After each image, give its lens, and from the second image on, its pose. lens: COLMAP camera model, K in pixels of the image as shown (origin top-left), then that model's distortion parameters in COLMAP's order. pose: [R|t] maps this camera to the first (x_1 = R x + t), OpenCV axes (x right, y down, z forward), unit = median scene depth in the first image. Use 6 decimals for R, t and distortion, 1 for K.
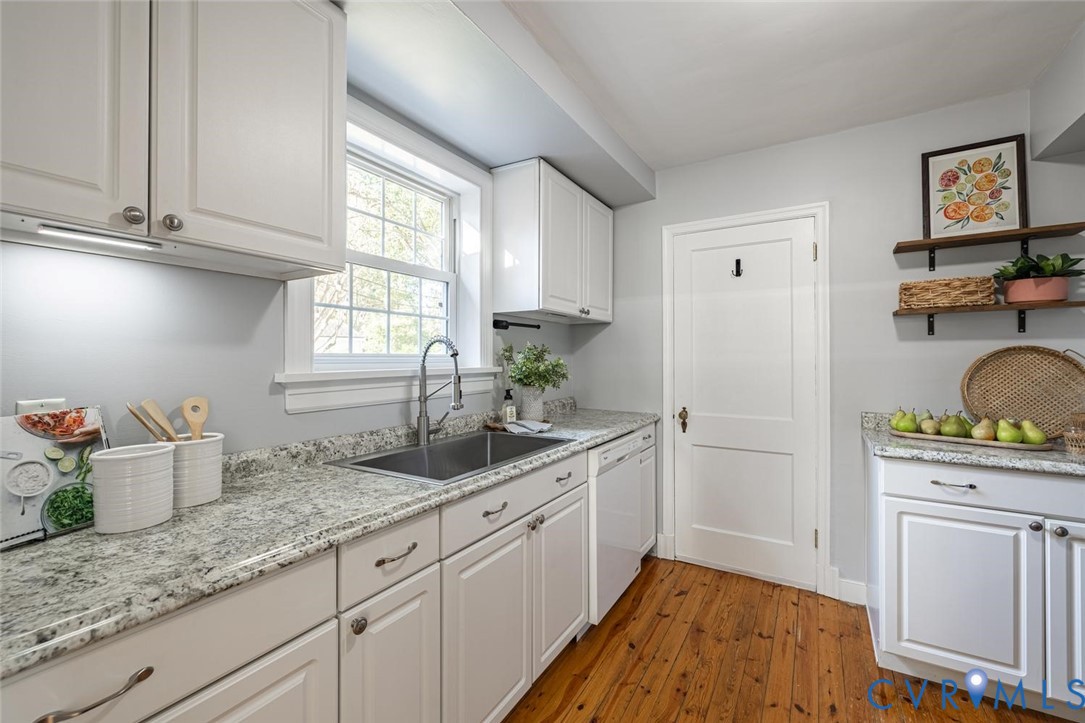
lens RADIAL K [[456.4, 0, 540.8], [0, 456.4, 361.6], [0, 0, 1]] dist [0.005445, 0.000383]
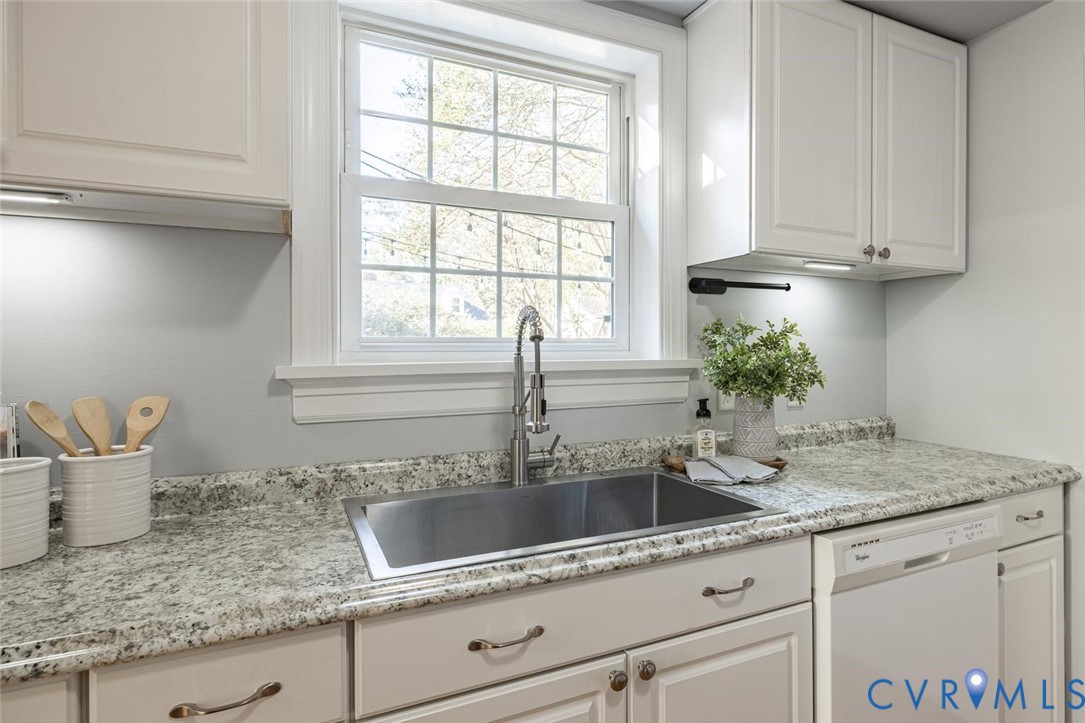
lens RADIAL K [[621.5, 0, 543.2], [0, 621.5, 351.9], [0, 0, 1]] dist [-0.000568, -0.000334]
pose [[0.846278, 0.003564, -0.532729, 0.223339], [-0.002032, 0.999992, 0.003462, -0.000073], [0.532737, -0.001847, 0.846279, 0.317580]]
